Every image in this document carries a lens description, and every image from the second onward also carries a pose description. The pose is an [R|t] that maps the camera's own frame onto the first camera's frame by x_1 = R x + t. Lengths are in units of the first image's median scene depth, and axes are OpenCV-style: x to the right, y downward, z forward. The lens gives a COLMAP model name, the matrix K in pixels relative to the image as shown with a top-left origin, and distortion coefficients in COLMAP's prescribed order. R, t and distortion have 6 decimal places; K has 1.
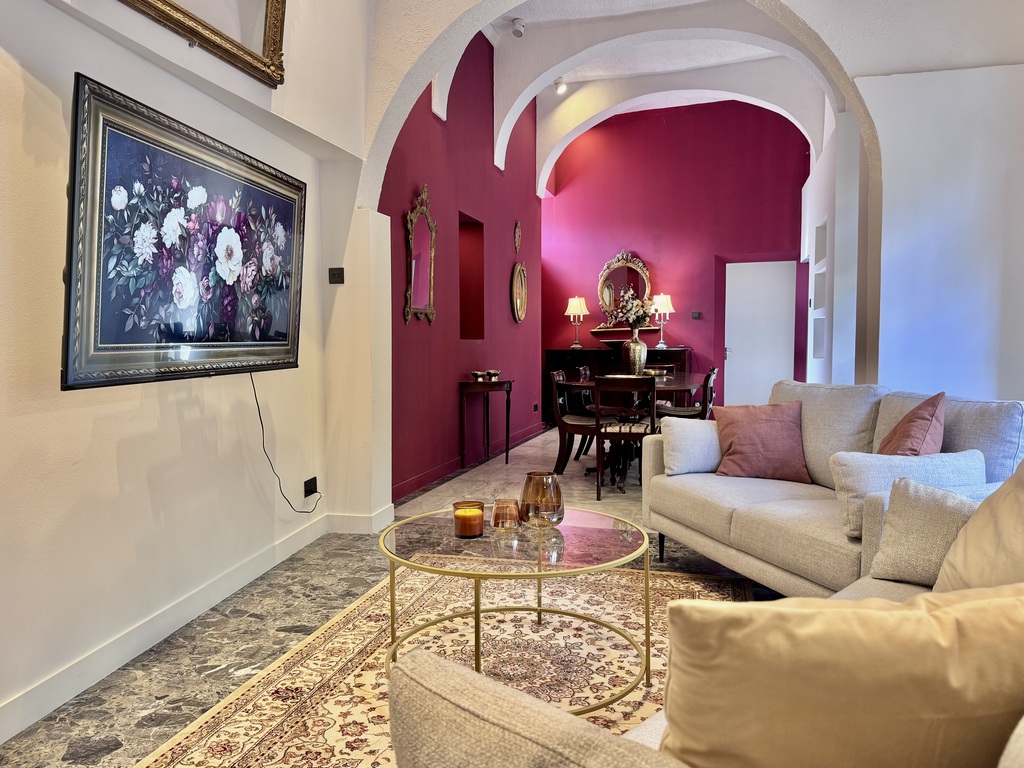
lens RADIAL K [[737.1, 0, 517.1], [0, 737.1, 386.6], [0, 0, 1]] dist [0.089840, -0.107645]
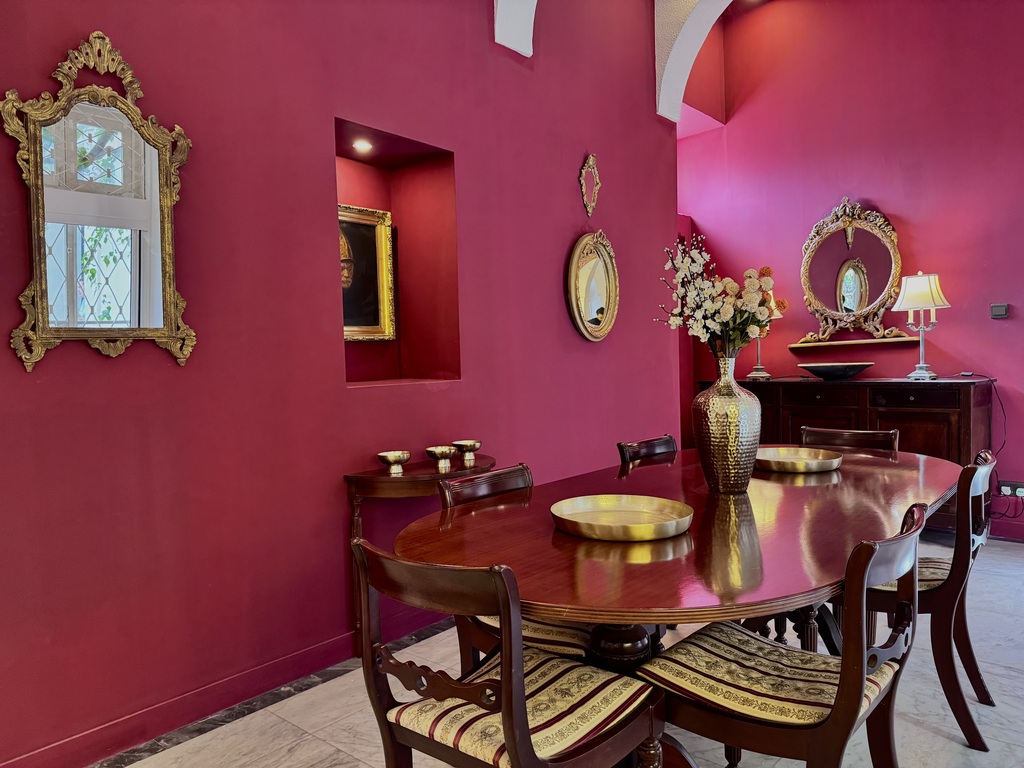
lens RADIAL K [[737.1, 0, 517.1], [0, 737.1, 386.6], [0, 0, 1]] dist [0.089840, -0.107645]
pose [[0.915773, -0.002100, -0.401691, 0.145905], [-0.001688, 0.999957, -0.009077, -0.040572], [0.401693, 0.008991, 0.915730, 0.404067]]
